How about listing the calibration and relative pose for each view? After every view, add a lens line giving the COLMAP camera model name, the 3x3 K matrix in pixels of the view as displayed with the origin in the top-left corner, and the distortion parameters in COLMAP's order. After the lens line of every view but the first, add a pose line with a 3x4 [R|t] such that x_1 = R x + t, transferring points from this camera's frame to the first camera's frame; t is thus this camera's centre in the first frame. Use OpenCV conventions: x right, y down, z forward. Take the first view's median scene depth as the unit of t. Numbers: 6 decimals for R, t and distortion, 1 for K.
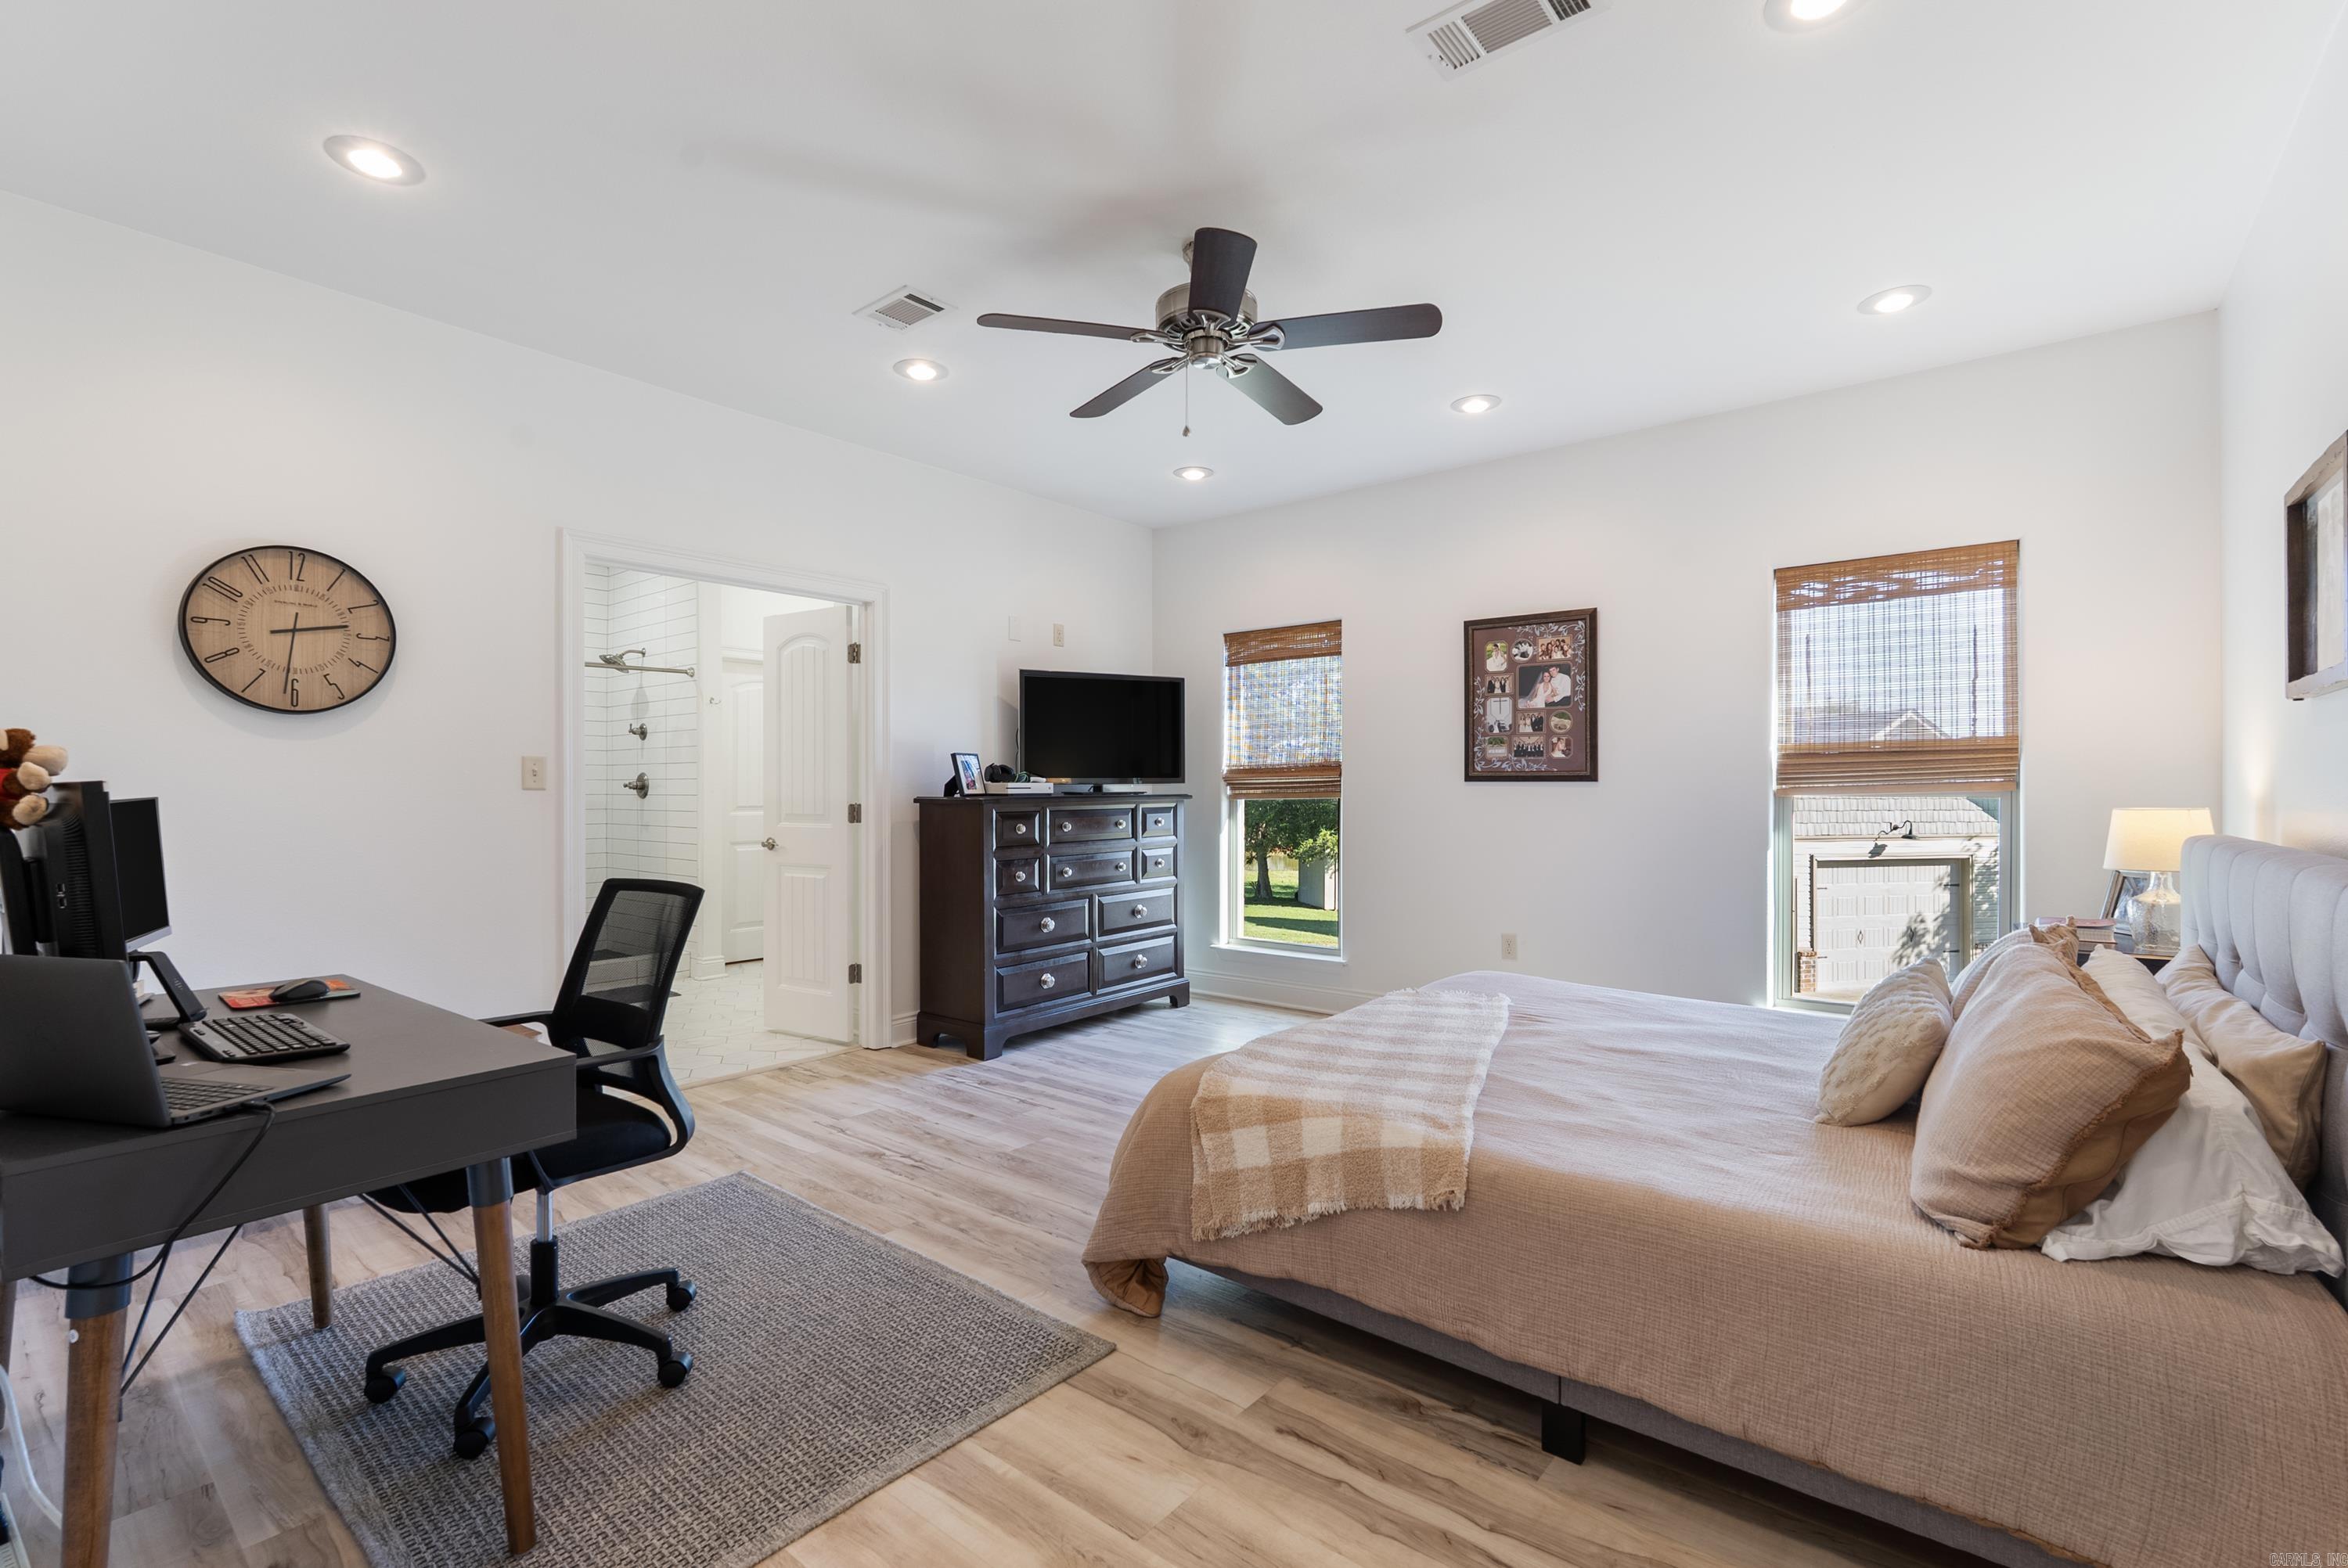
lens RADIAL K [[1066.1, 0, 1178.5], [0, 1066.1, 779.4], [0, 0, 1]] dist [-0.024331, 0.000523]
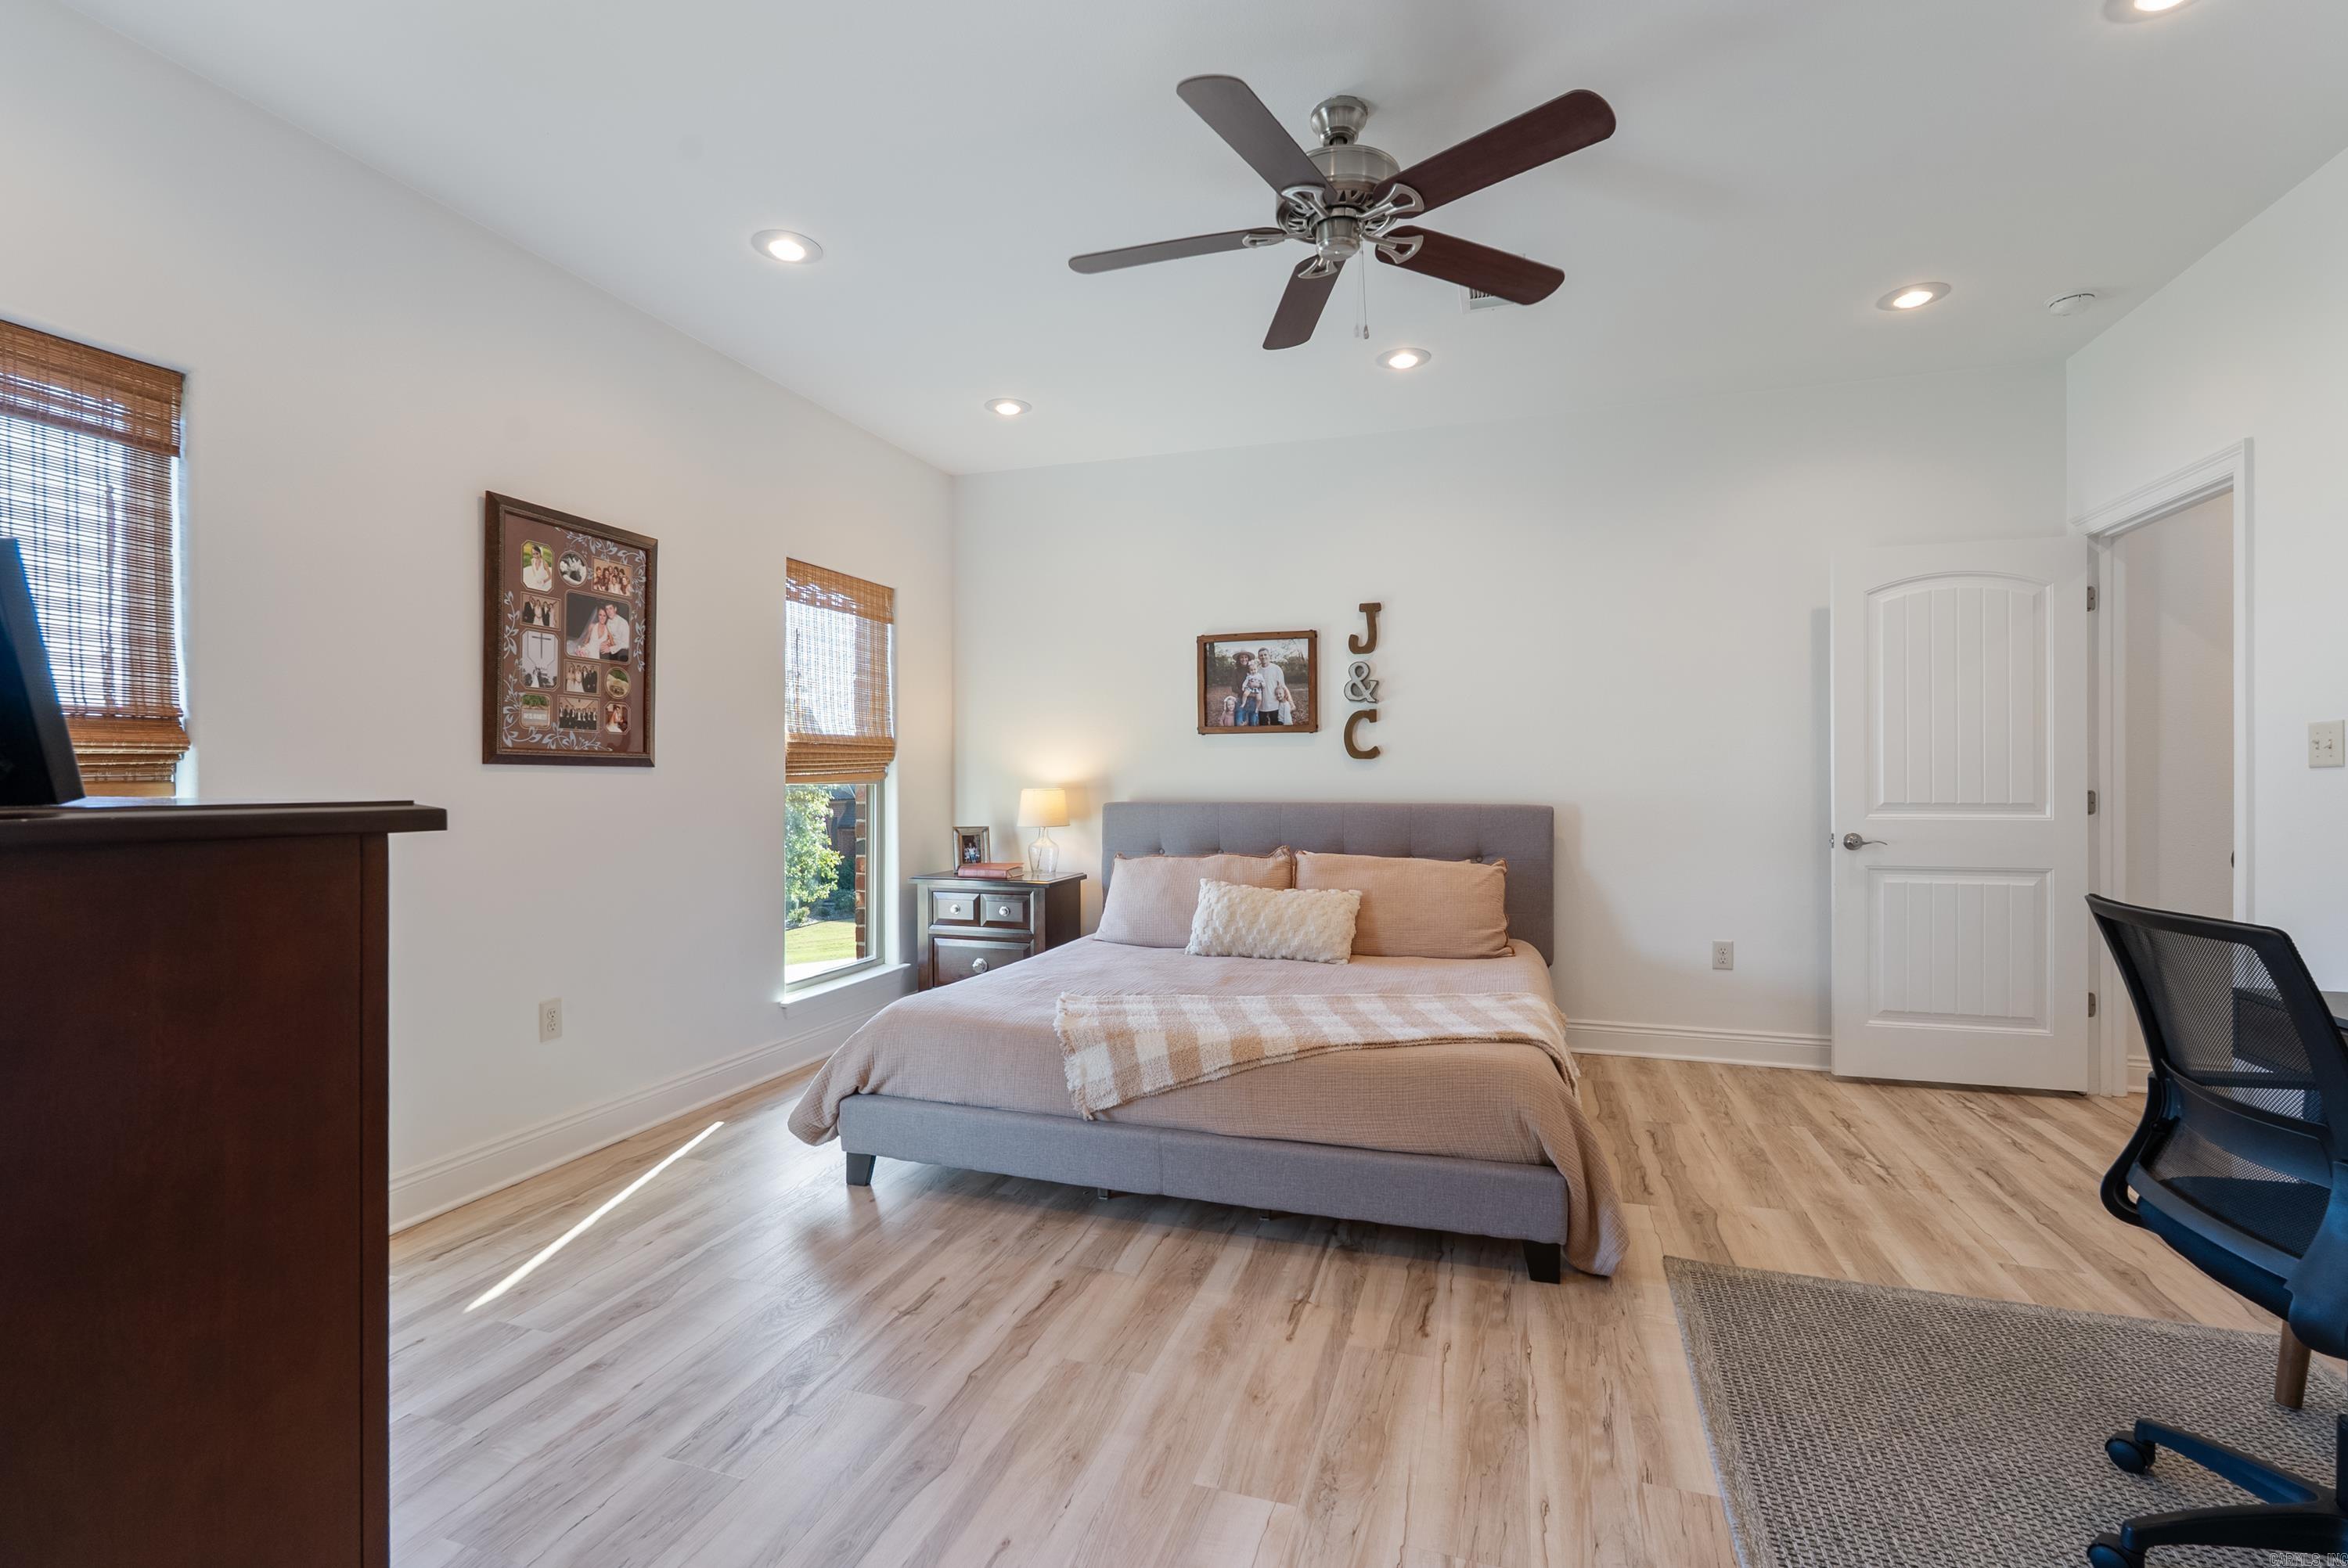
lens RADIAL K [[1066.1, 0, 1178.5], [0, 1066.1, 779.4], [0, 0, 1]] dist [-0.024331, 0.000523]
pose [[-0.375877, 0.011765, 0.926595, -0.433240], [0.006053, 0.999929, -0.010241, 0.019748], [-0.926650, 0.001760, -0.375922, 0.907342]]
